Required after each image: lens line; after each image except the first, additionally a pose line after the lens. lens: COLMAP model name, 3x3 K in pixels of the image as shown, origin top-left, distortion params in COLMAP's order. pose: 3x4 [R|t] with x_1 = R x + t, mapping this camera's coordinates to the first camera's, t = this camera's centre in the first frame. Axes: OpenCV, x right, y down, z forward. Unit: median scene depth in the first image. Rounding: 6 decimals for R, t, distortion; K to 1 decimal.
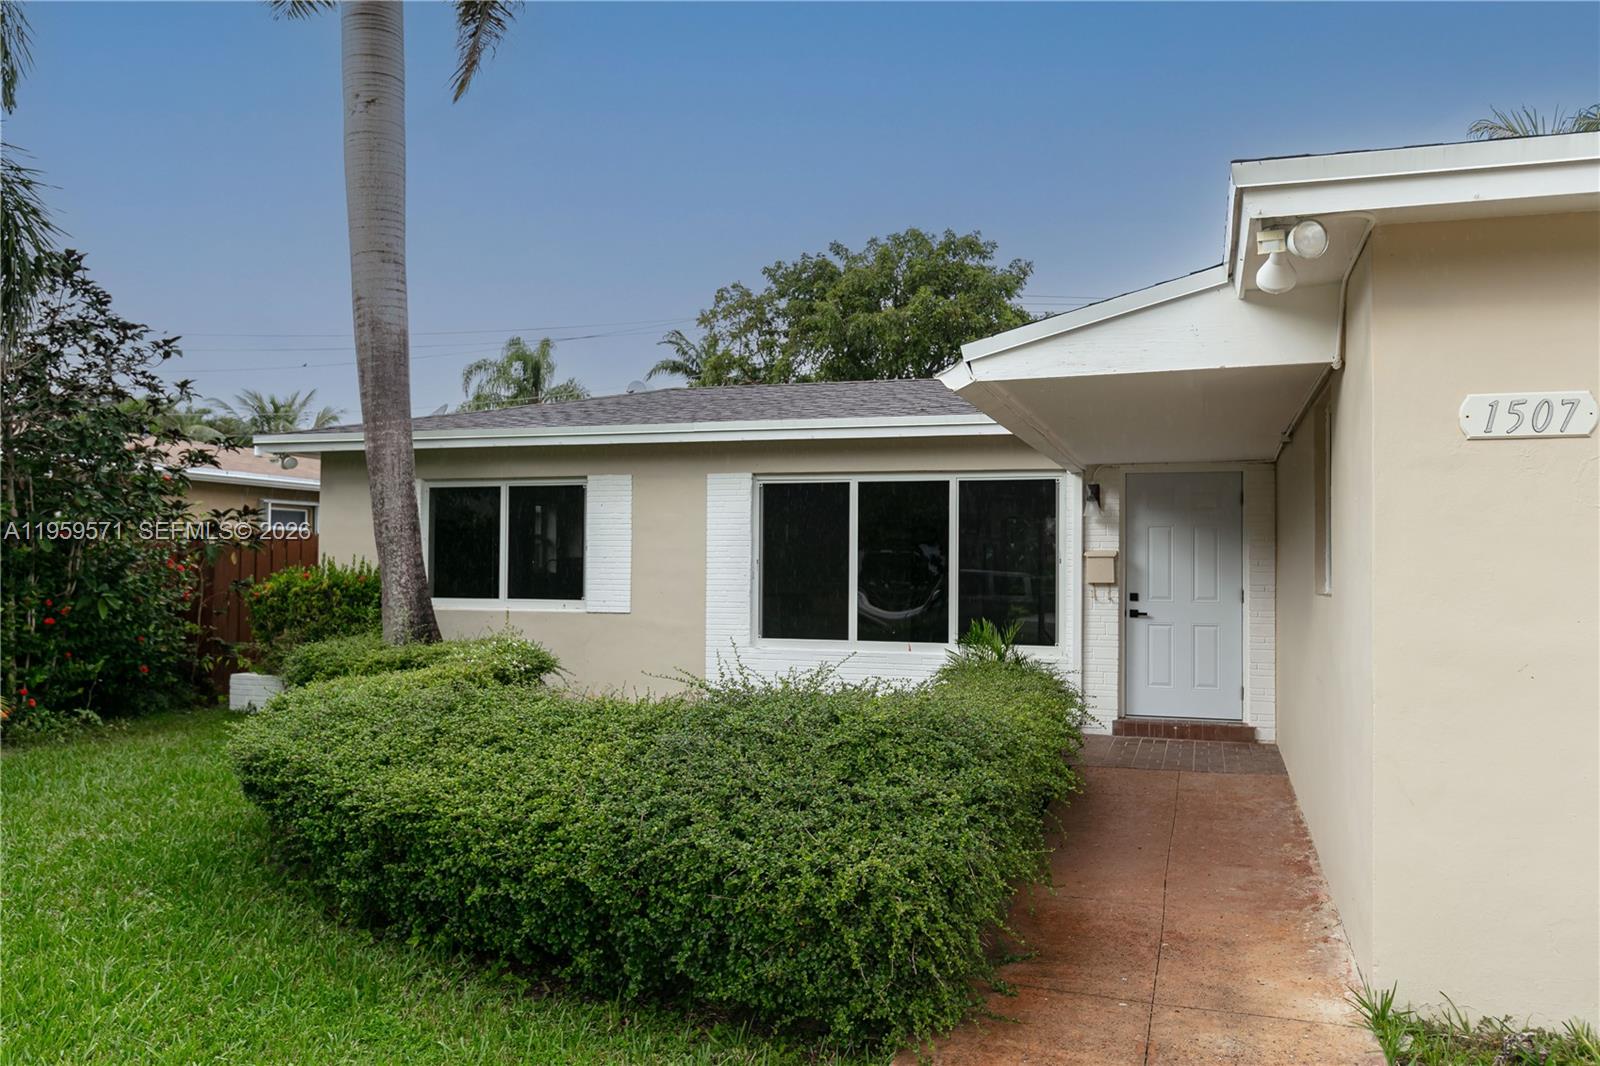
lens RADIAL K [[1242.3, 0, 800.0], [0, 1242.3, 533.0], [0, 0, 1]] dist [0.000793, -0.001877]
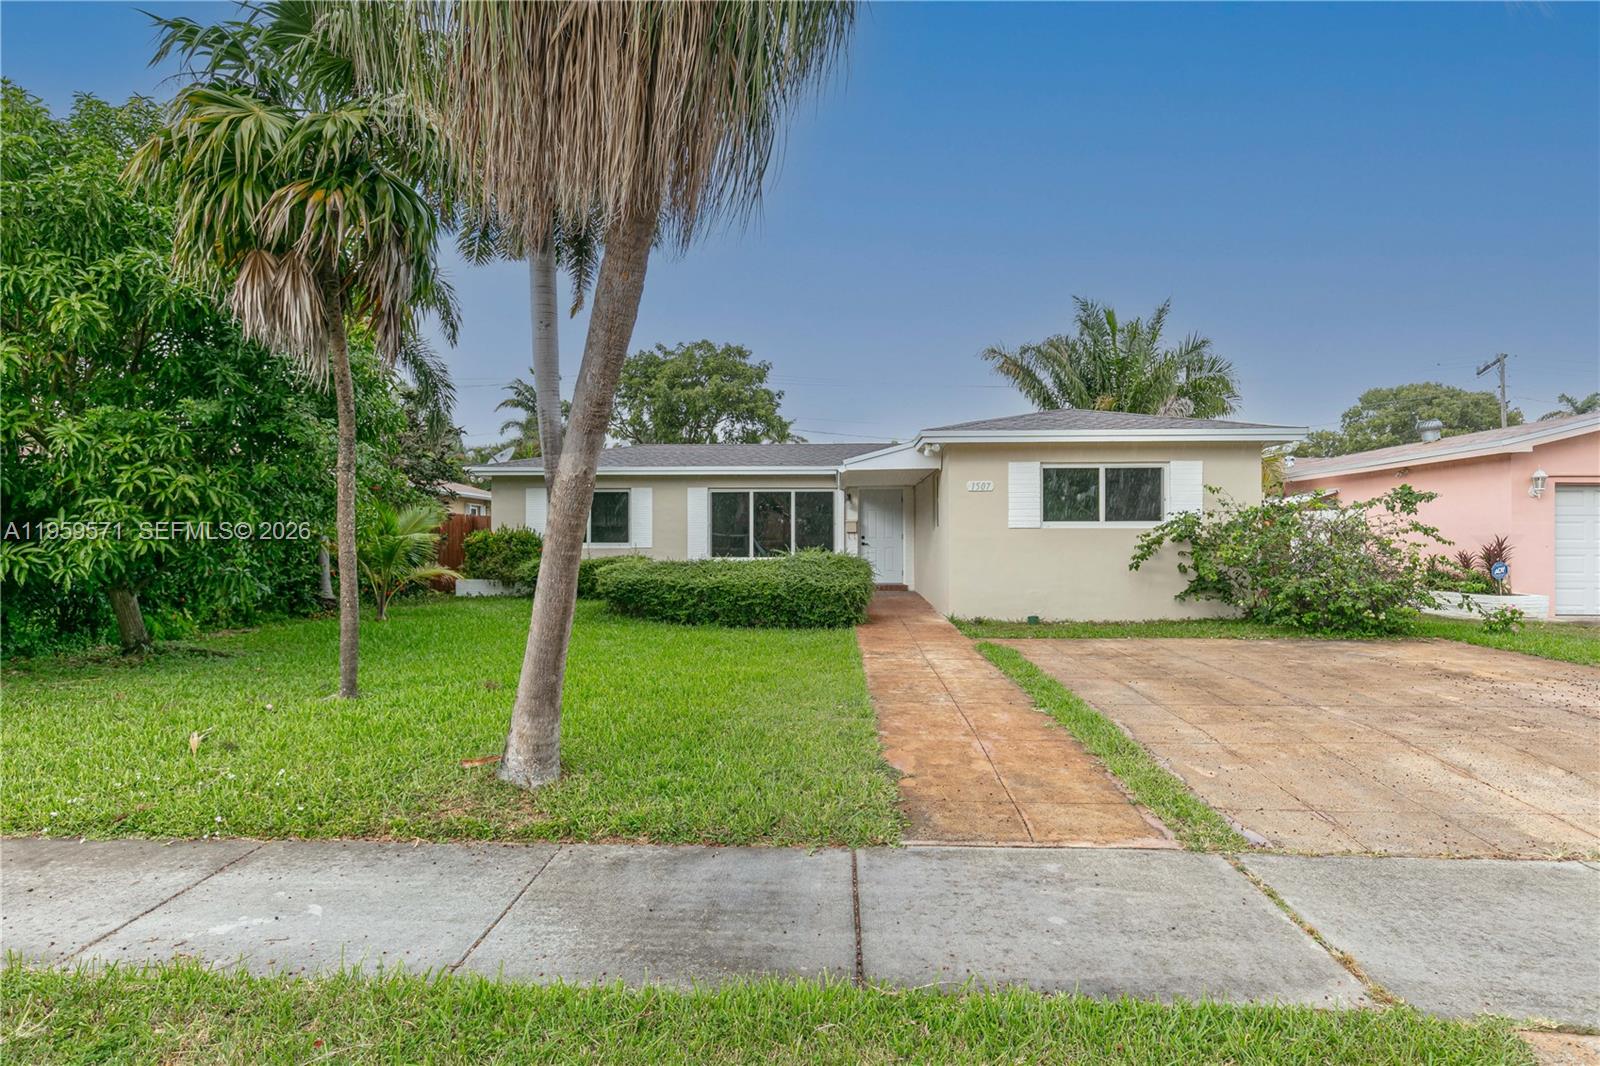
lens RADIAL K [[973.7, 0, 808.8], [0, 973.7, 538.0], [0, 0, 1]] dist [0.058256, 0.000314]
pose [[0.957126, -0.009465, 0.289517, -0.410648], [0.002408, 0.999691, 0.024722, 0.002021], [-0.289662, -0.022965, 0.956854, -0.874730]]
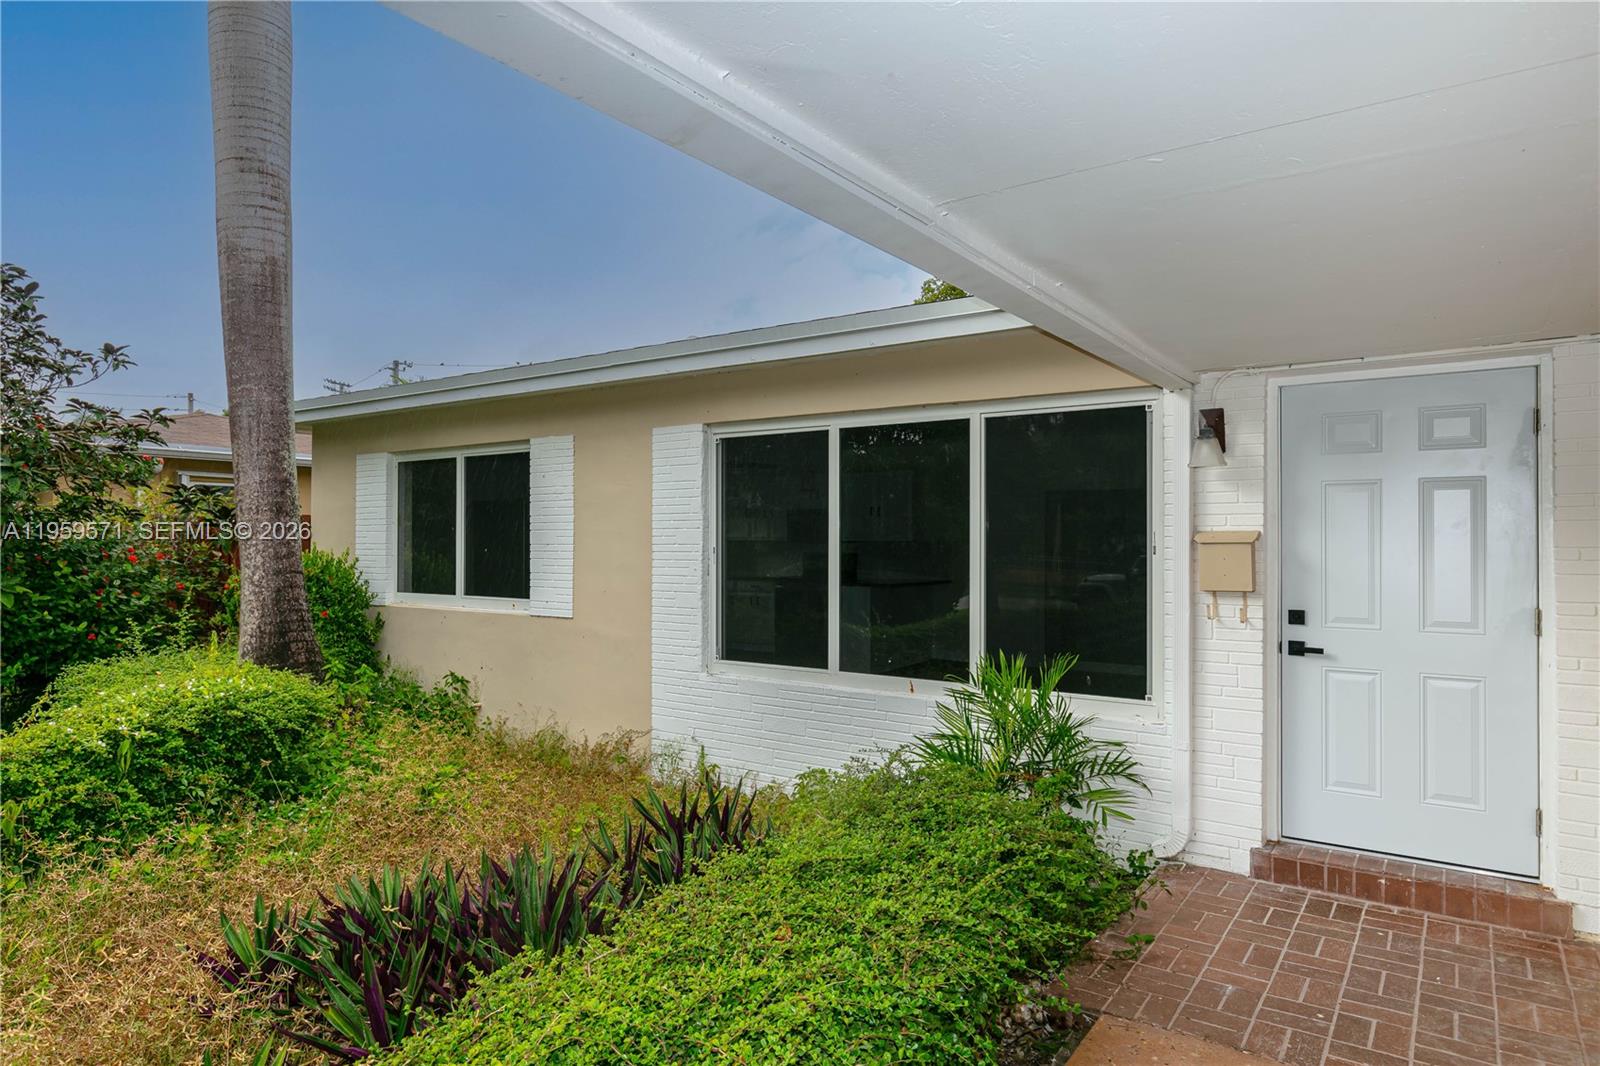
lens RADIAL K [[960.5, 0, 800.0], [0, 960.5, 533.0], [0, 0, 1]] dist [-0.000664, 0.002405]
pose [[0.953862, -0.008321, -0.300131, 0.181276], [0.013396, 0.999800, 0.014858, 0.006175], [0.299948, -0.018193, 0.953782, 0.520273]]
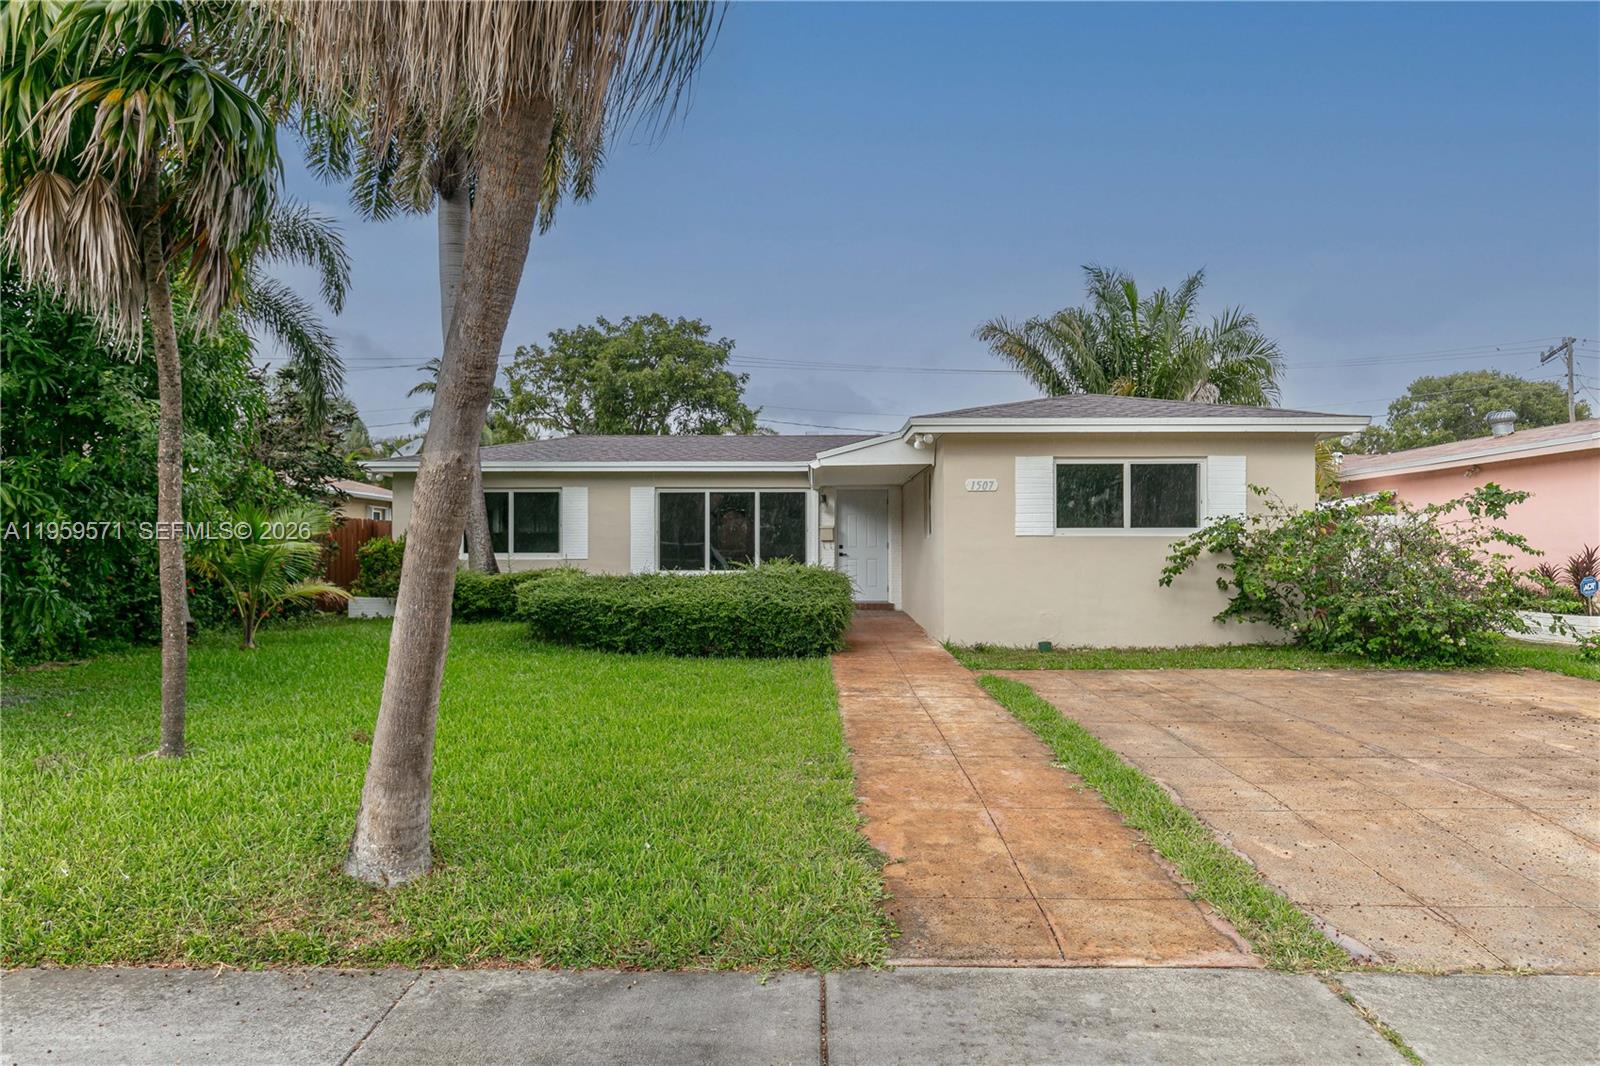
lens RADIAL K [[1124.2, 0, 799.6], [0, 1124.2, 530.0], [0, 0, 1]] dist [0.065690, -0.000685]
pose [[0.951872, -0.004511, 0.306463, -0.385075], [0.001583, 0.999951, 0.009802, 0.002783], [-0.306492, -0.008845, 0.951832, -0.811831]]
